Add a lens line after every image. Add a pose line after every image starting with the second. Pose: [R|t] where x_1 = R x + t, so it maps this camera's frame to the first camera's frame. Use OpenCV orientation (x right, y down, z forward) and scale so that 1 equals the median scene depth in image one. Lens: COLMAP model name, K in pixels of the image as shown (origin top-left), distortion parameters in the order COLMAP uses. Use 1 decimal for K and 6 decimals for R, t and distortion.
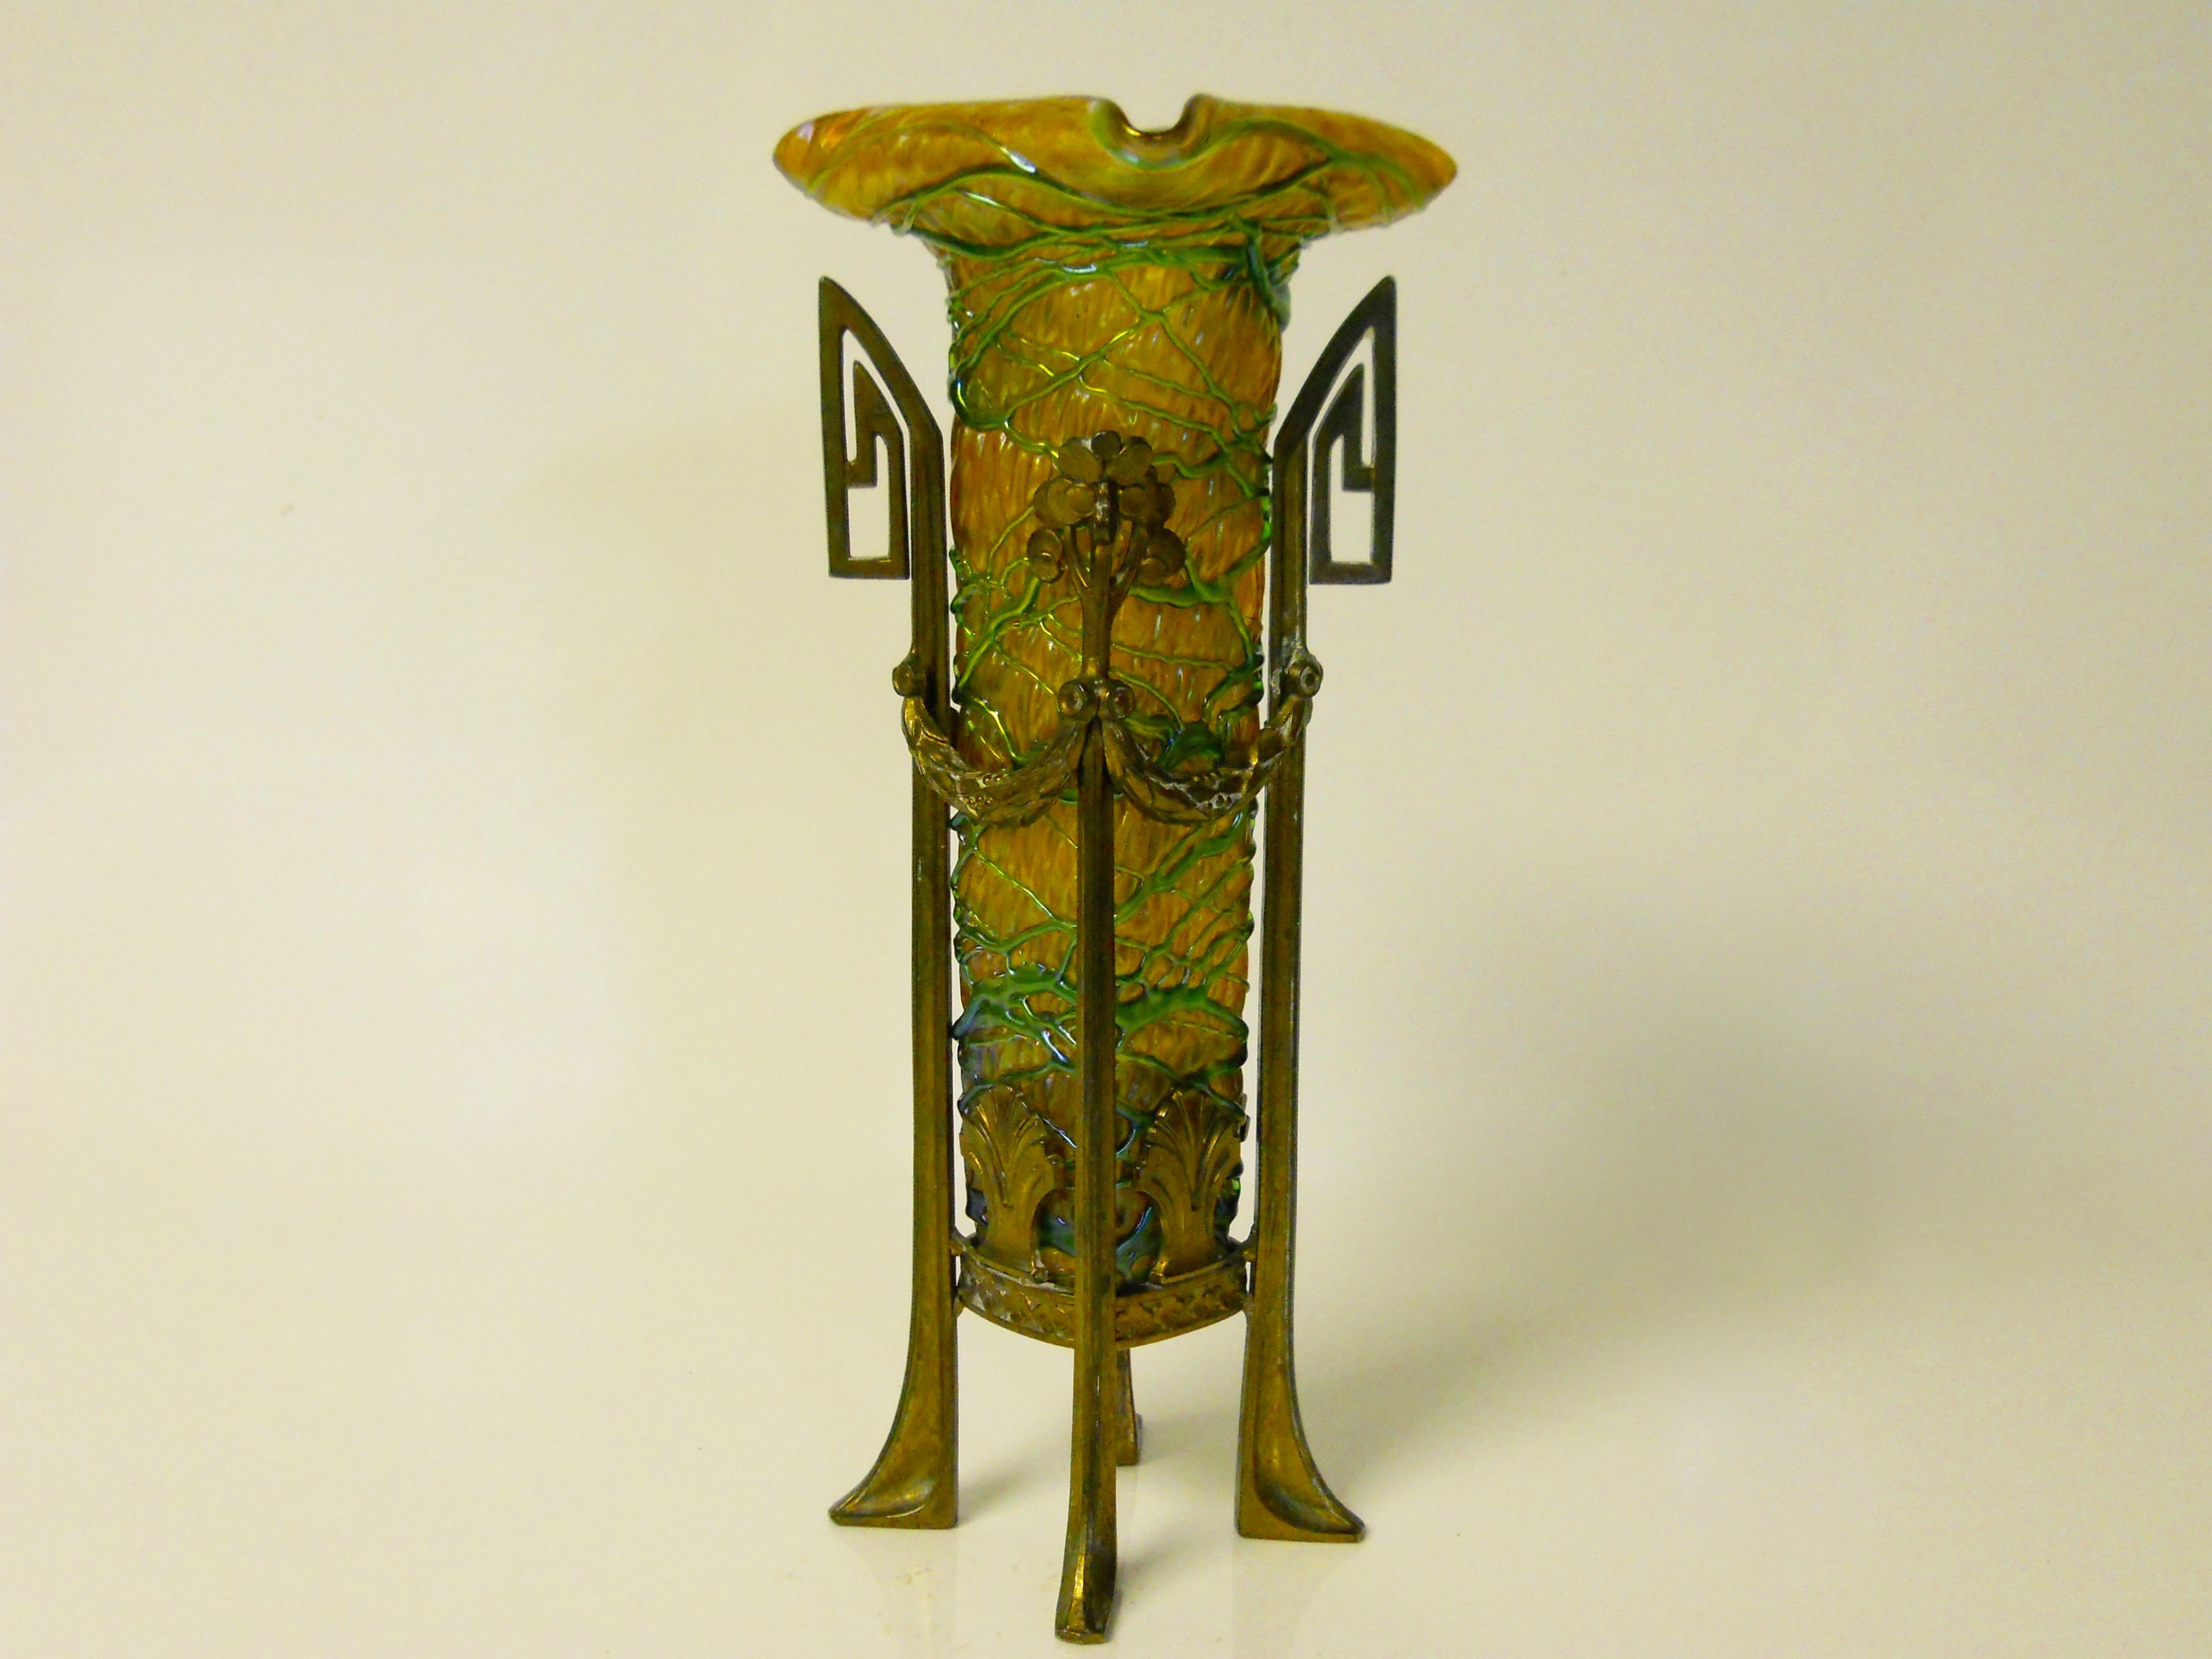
lens RADIAL K [[3169.8, 0, 1106.0], [0, 3169.8, 829.5], [0, 0, 1]] dist [-0.005715, 0.004511]
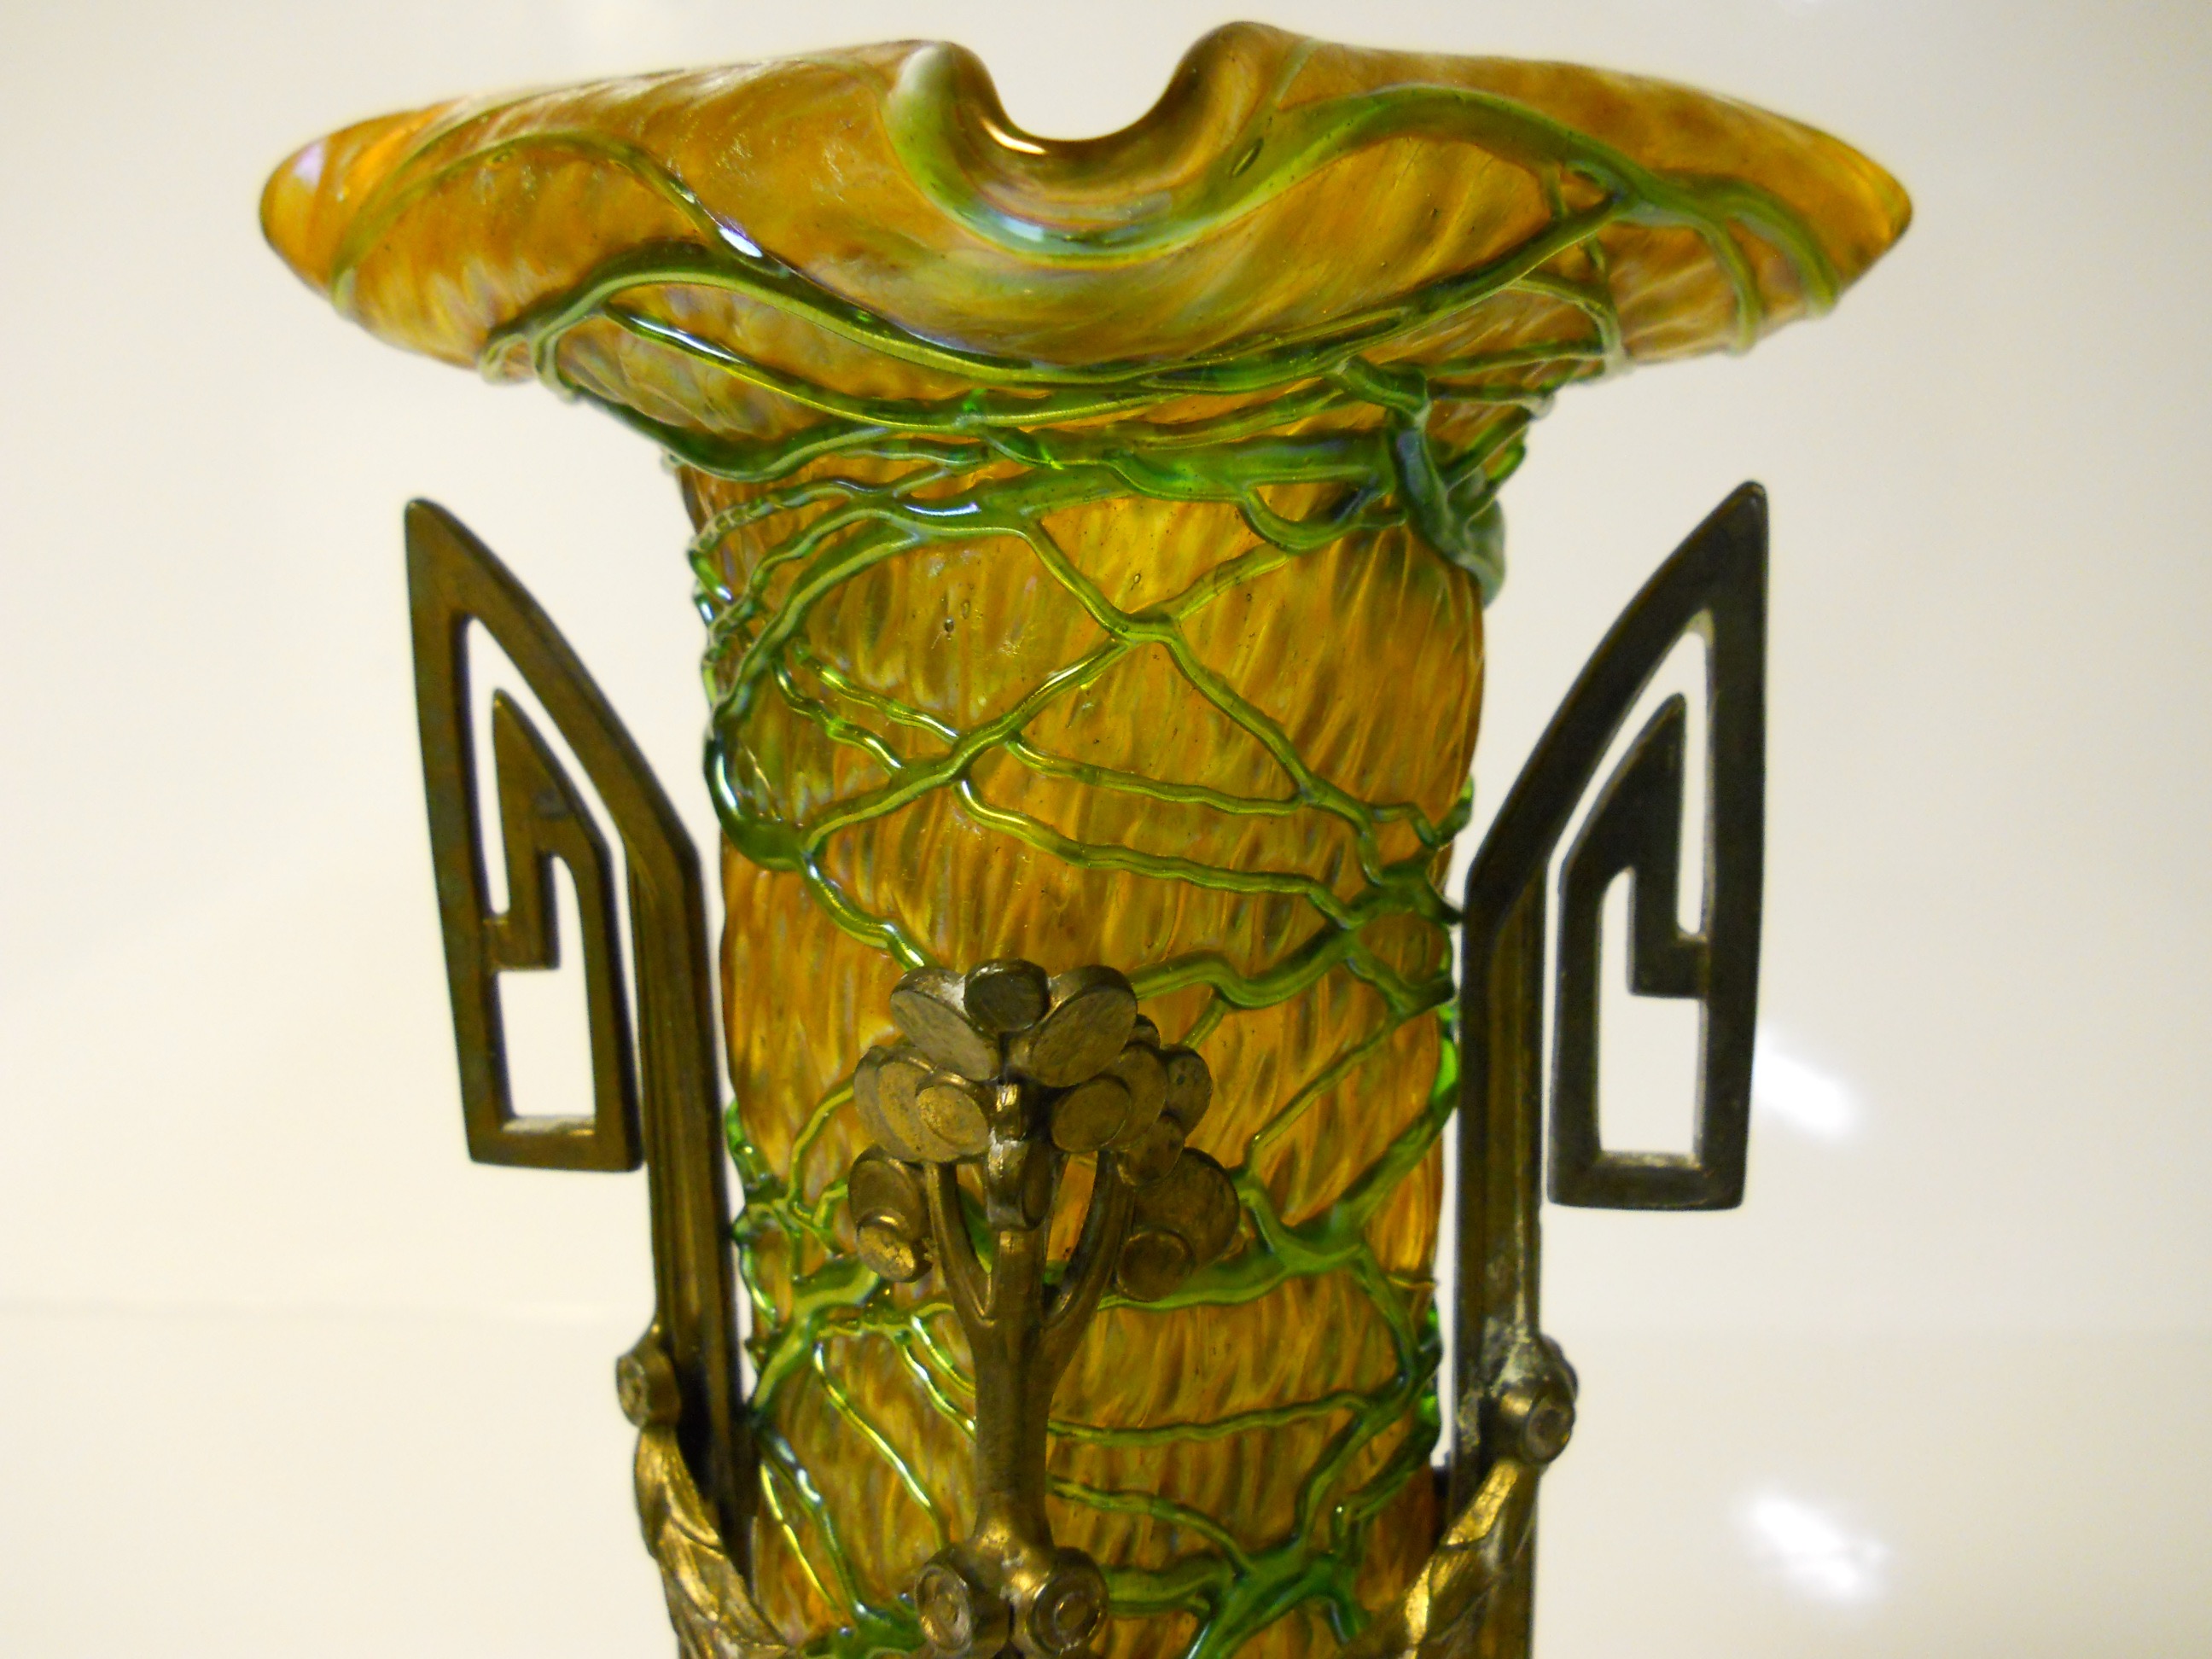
lens RADIAL K [[2369.6, 0, 1157.7], [0, 2369.6, 831.4], [0, 0, 1]] dist [-0.056655, -0.004655]
pose [[0.996427, -0.002887, -0.084413, 0.039848], [0.009190, 0.997187, 0.074383, -0.155791], [0.083960, -0.074893, 0.993651, 0.702792]]
